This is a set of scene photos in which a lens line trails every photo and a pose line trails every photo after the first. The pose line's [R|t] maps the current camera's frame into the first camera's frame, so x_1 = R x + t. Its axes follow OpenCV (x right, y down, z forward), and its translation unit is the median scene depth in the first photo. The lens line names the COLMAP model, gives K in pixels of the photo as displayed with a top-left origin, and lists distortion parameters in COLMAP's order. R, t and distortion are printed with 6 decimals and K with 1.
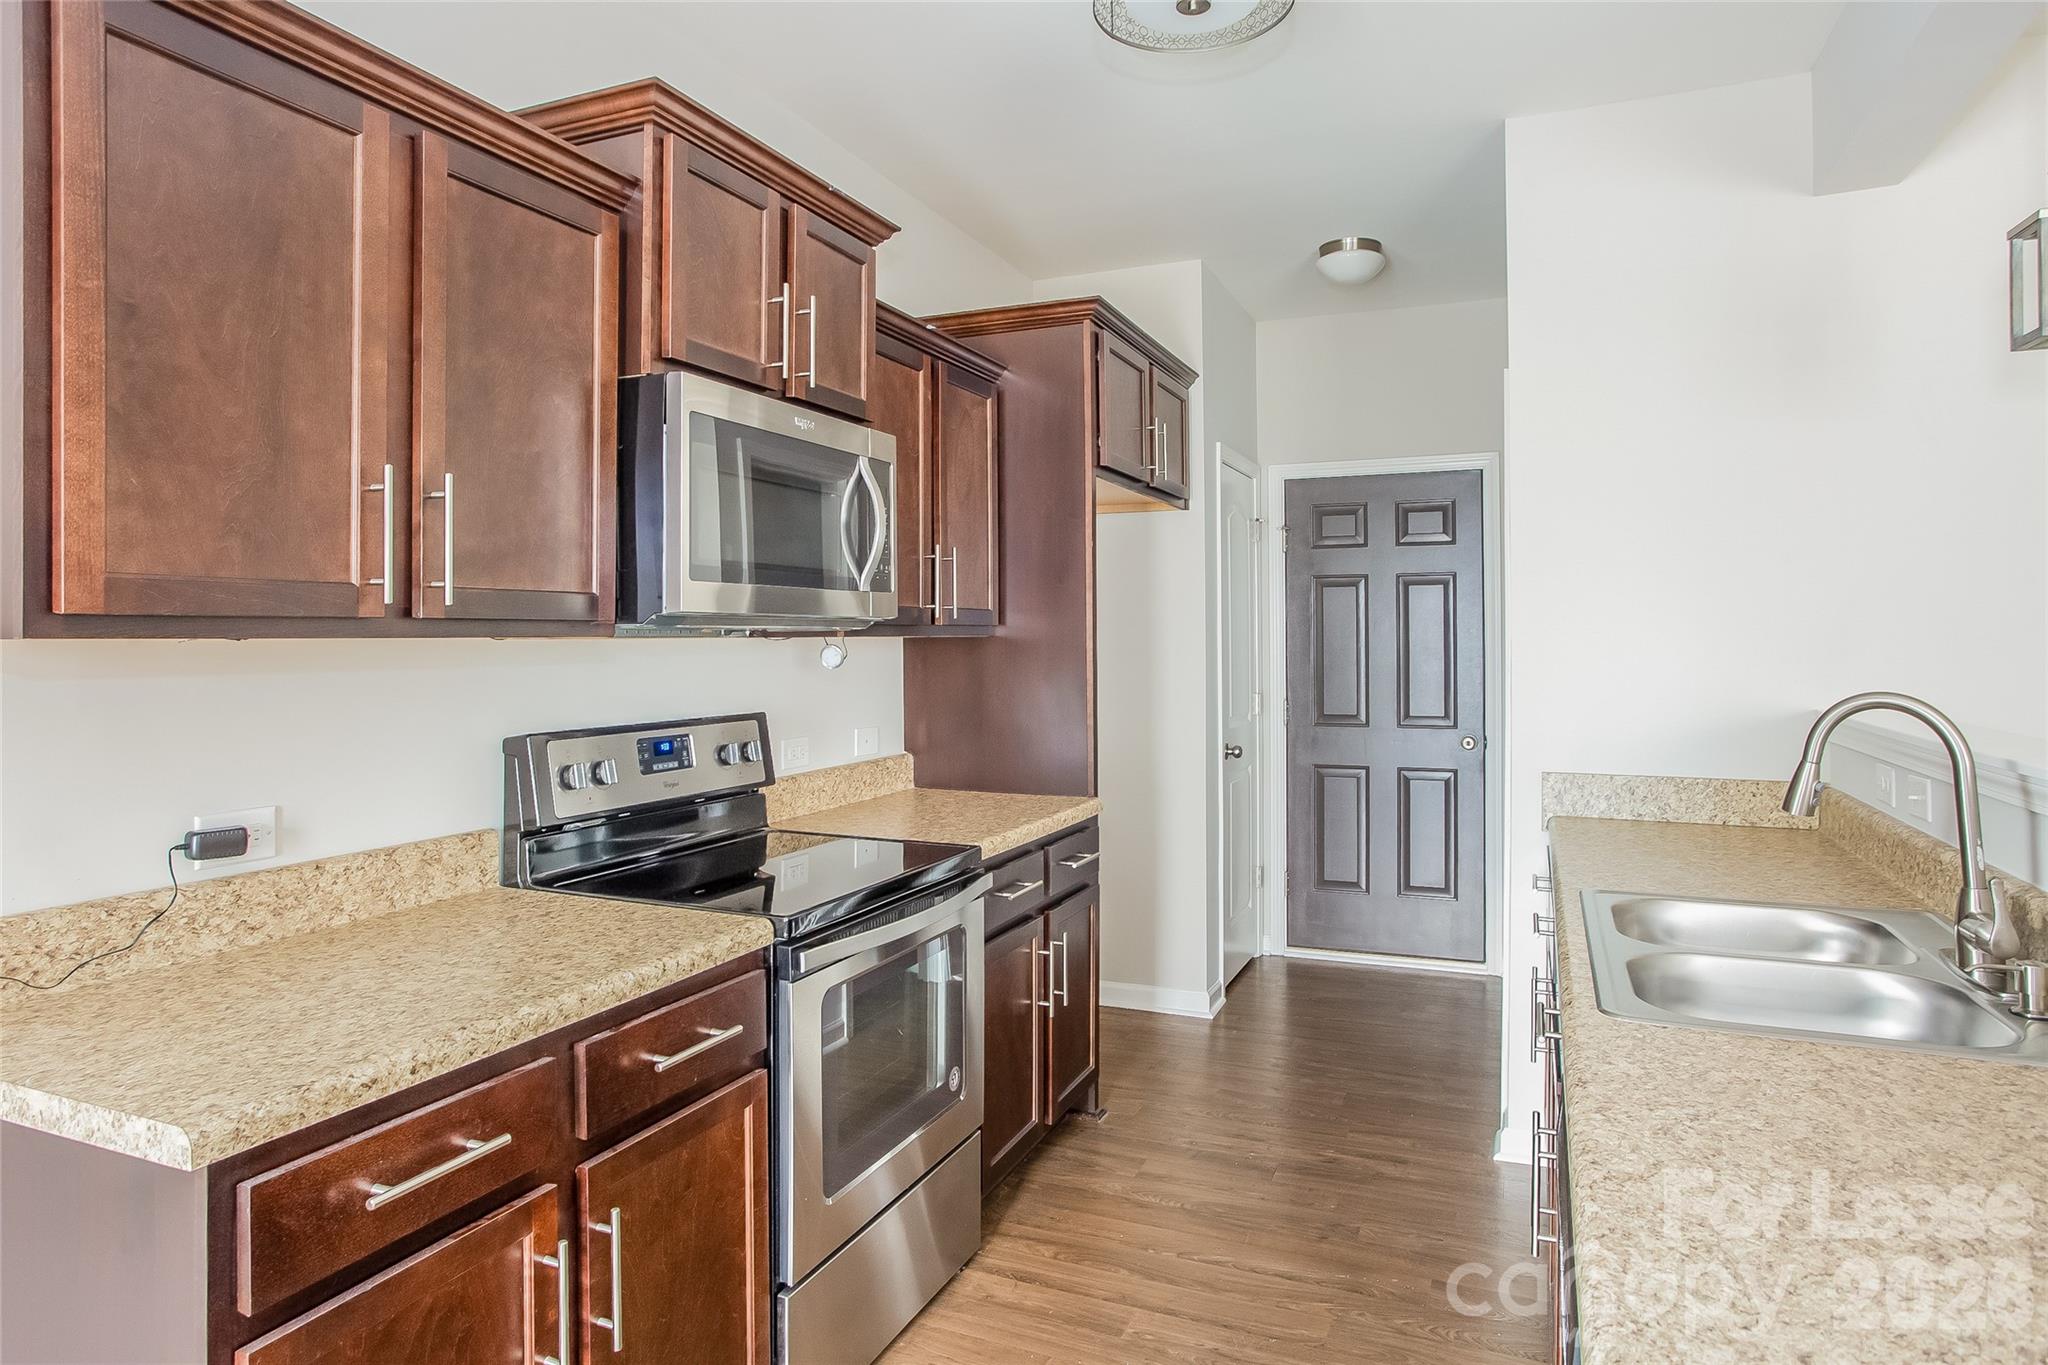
lens RADIAL K [[1211.8, 0, 1026.4], [0, 1211.8, 641.4], [0, 0, 1]] dist [-0.000360, 0.000665]
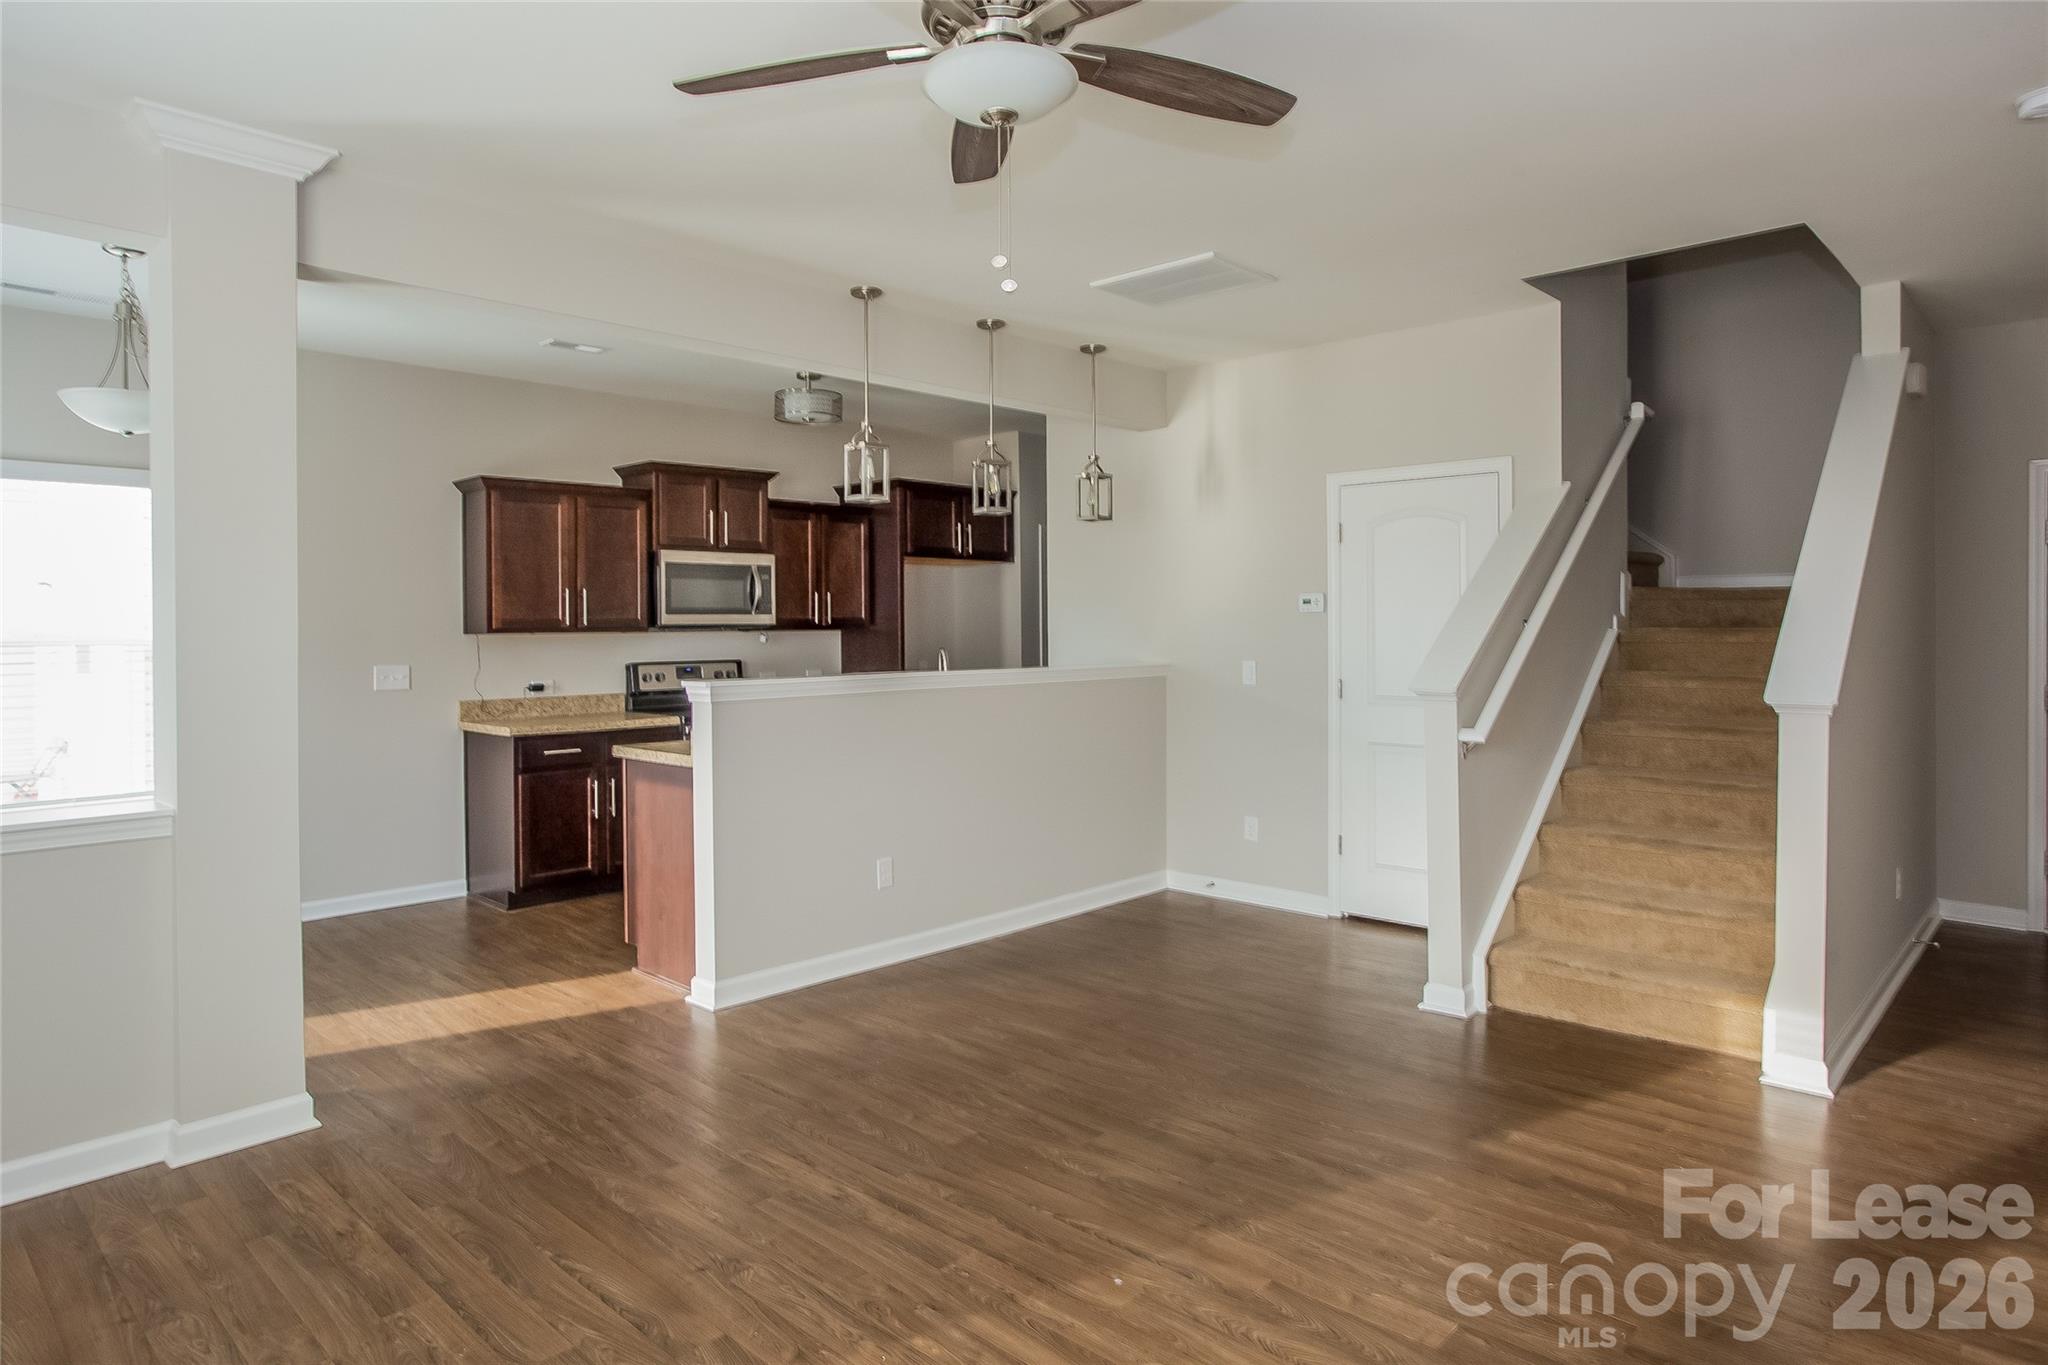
lens RADIAL K [[1211.8, 0, 1026.4], [0, 1211.8, 641.4], [0, 0, 1]] dist [-0.000360, 0.000665]
pose [[0.939742, 0.000391, -0.341885, 1.698933], [0.004242, 0.999909, 0.012804, -0.015807], [0.341859, -0.013482, 0.939655, -1.669640]]
